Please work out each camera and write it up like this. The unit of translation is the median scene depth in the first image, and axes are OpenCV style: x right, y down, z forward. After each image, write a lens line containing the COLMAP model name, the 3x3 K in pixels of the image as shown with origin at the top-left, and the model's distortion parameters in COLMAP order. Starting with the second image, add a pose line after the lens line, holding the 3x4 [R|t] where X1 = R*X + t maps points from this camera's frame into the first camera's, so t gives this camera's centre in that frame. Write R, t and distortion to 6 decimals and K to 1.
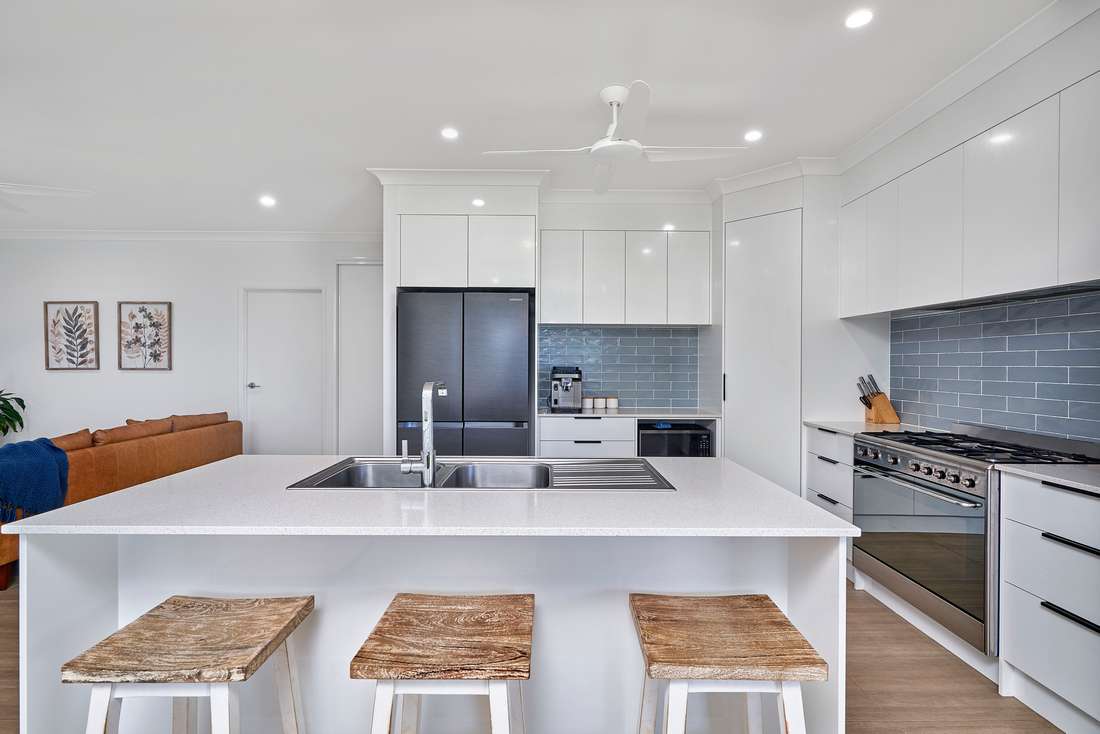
lens RADIAL K [[507.0, 0, 553.3], [0, 507.0, 366.0], [0, 0, 1]] dist [0.002032, -0.000249]
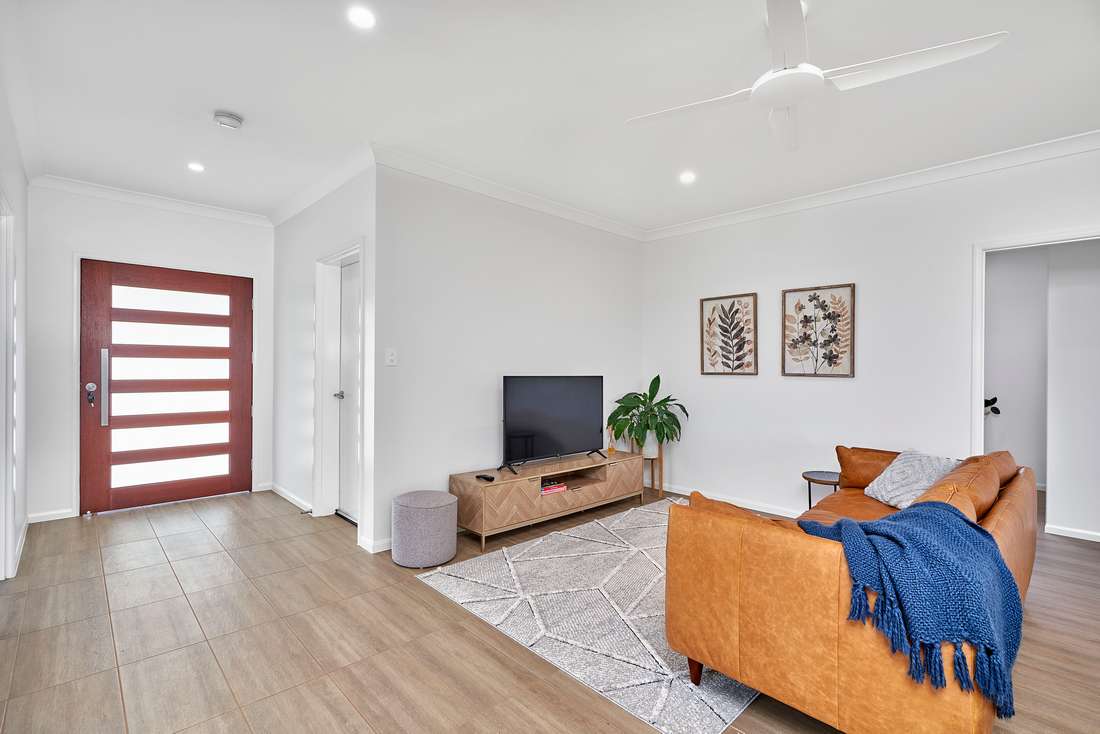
lens RADIAL K [[507.0, 0, 553.5], [0, 507.0, 368.0], [0, 0, 1]] dist [0.002032, -0.000249]
pose [[0.682612, 0.005509, -0.730760, -0.517871], [-0.014202, 0.999883, -0.005729, 0.005242], [0.730643, 0.014289, 0.682610, 0.192158]]
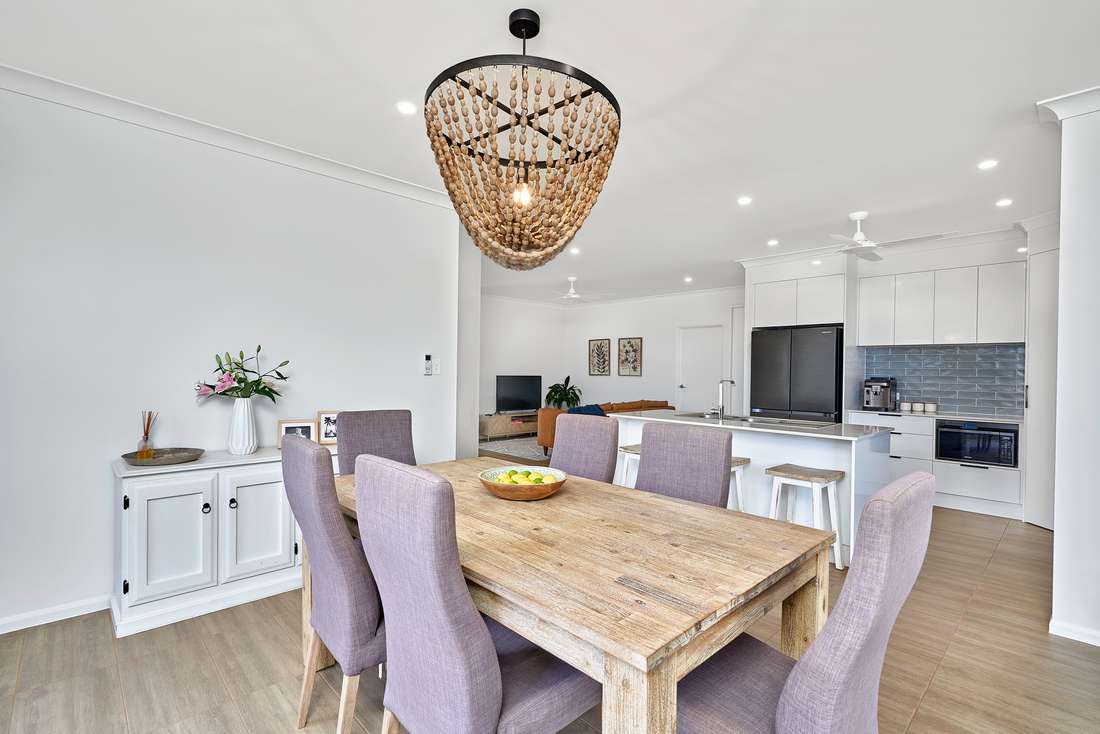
lens RADIAL K [[507.0, 0, 550.0], [0, 507.0, 372.2], [0, 0, 1]] dist [0.002032, -0.000249]
pose [[0.680620, 0.007981, -0.732593, 0.311435], [-0.013799, 0.999903, -0.001926, 0.001666], [0.732506, 0.011420, 0.680664, -0.419749]]
